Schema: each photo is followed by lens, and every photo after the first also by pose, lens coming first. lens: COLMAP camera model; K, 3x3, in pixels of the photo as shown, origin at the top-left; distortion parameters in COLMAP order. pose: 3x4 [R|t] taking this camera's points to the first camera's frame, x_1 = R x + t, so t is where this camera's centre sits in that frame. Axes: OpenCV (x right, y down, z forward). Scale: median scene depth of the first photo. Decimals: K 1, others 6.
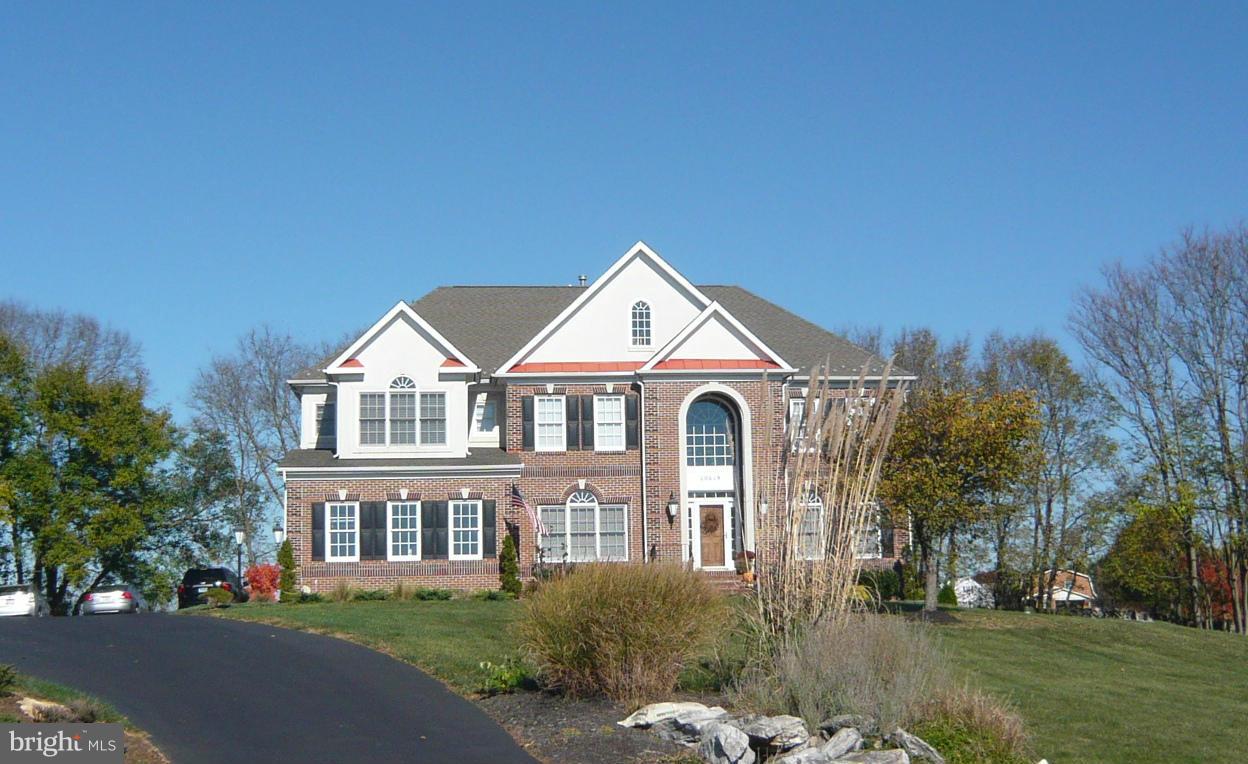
lens RADIAL K [[1705.8, 0, 624.0], [0, 1705.8, 382.0], [0, 0, 1]] dist [-0.012541, -0.019683]
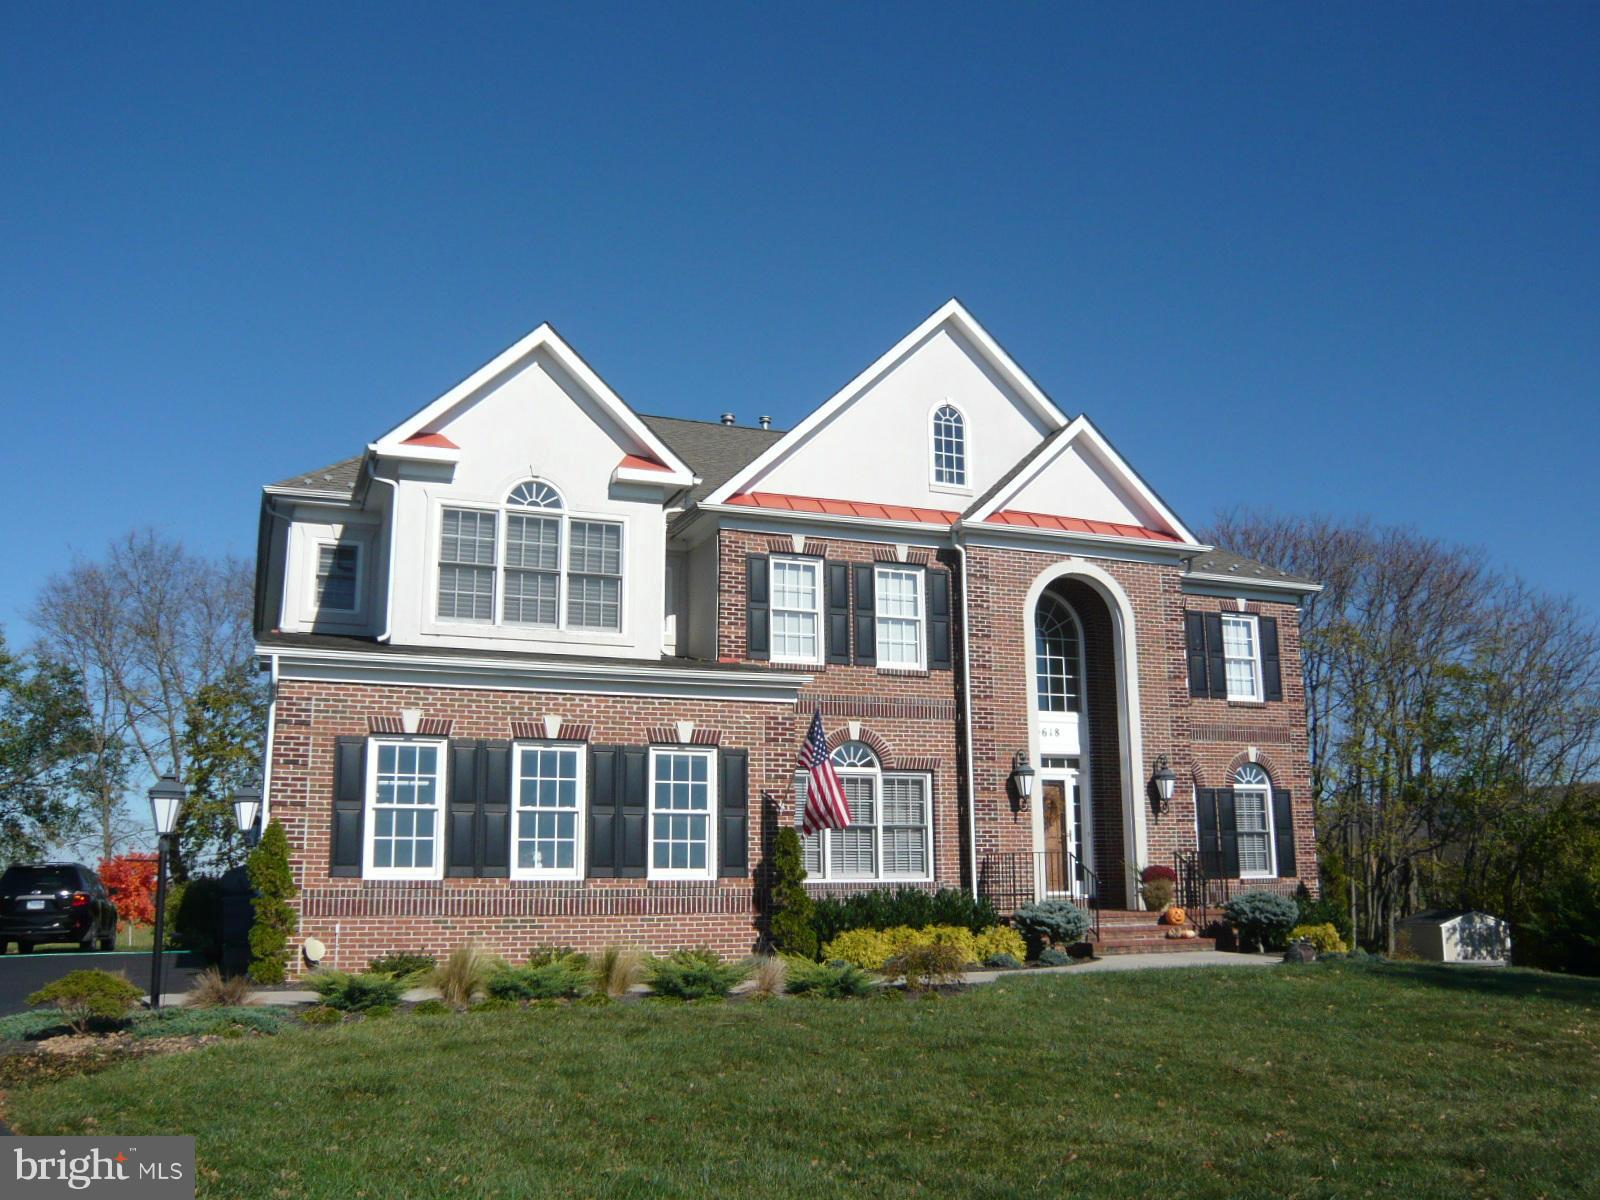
lens RADIAL K [[1374.8, 0, 797.4], [0, 1374.8, 616.8], [0, 0, 1]] dist [-0.067558, 0.003524]
pose [[0.962748, 0.065929, 0.262241, -0.152793], [-0.049628, 0.996429, -0.068312, 0.054825], [-0.265808, 0.052753, 0.962582, 0.602005]]
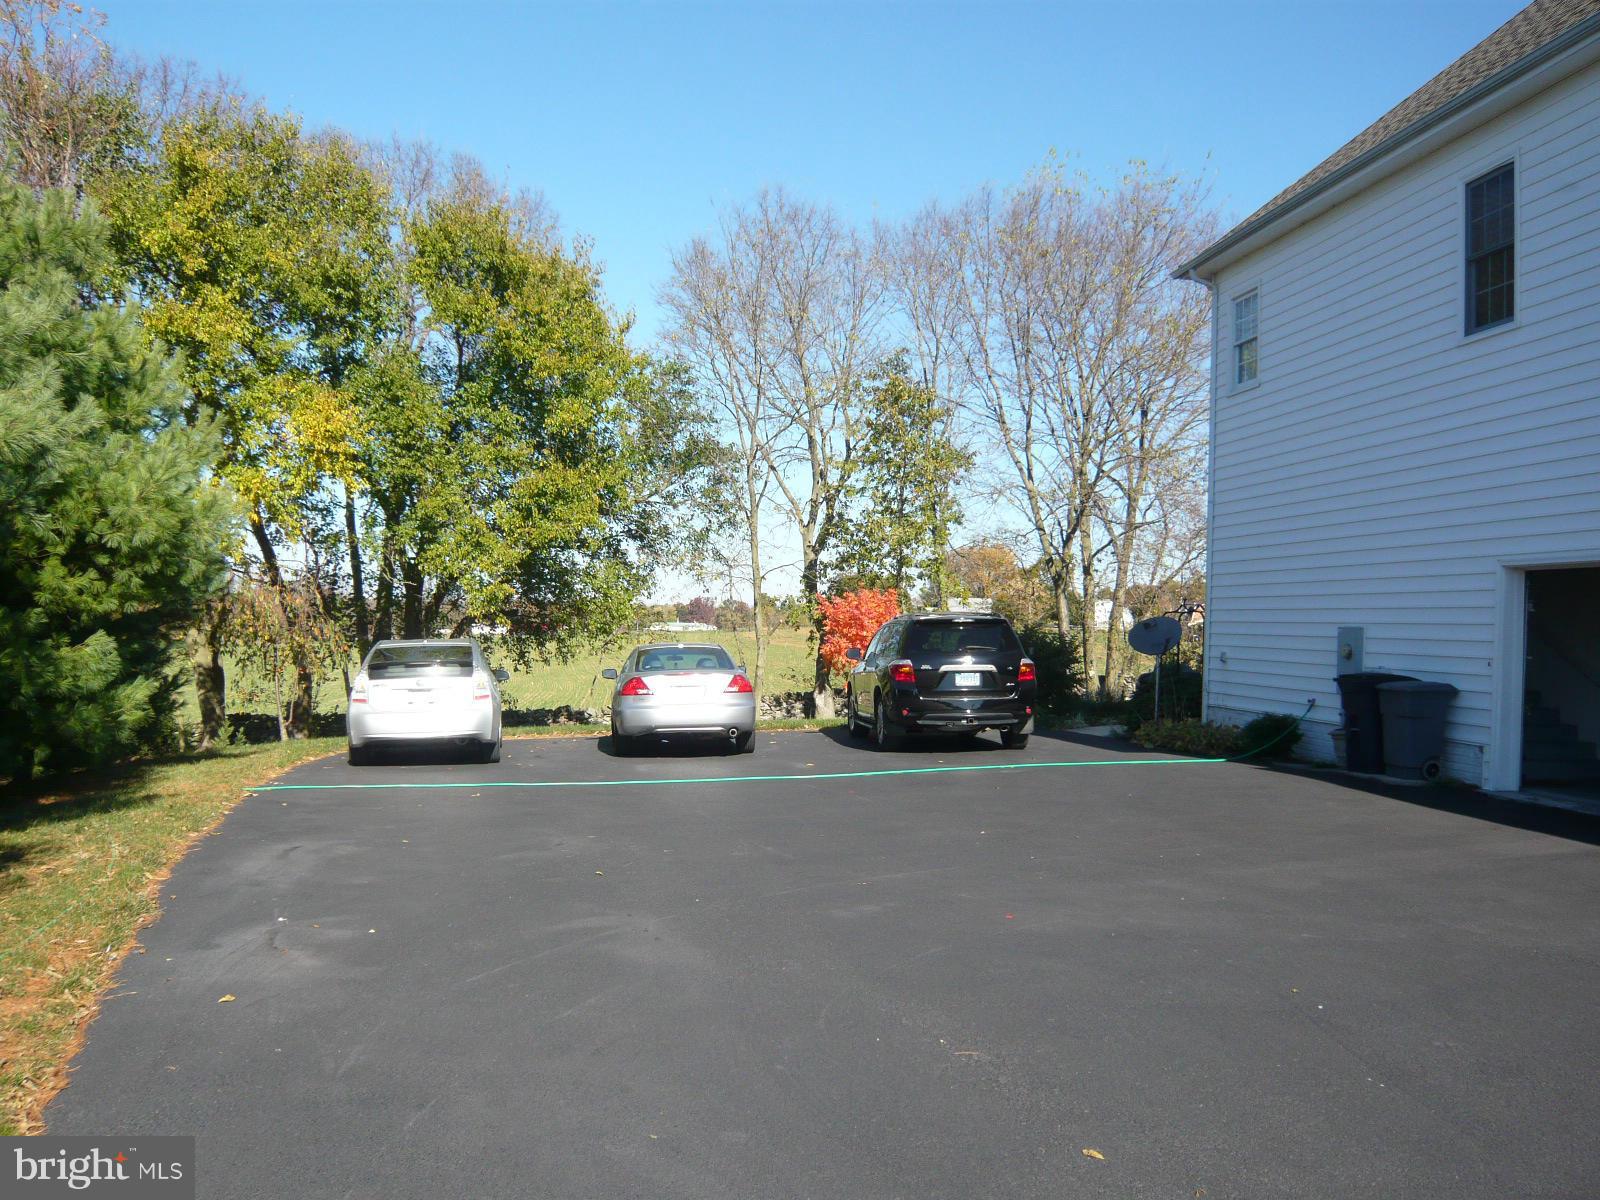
lens RADIAL K [[1374.8, 0, 797.4], [0, 1374.8, 616.8], [0, 0, 1]] dist [-0.067558, 0.003524]
pose [[0.998320, 0.051979, 0.025617, -0.336792], [-0.055106, 0.988308, 0.142164, 0.078557], [-0.017928, -0.143336, 0.989512, 0.828679]]
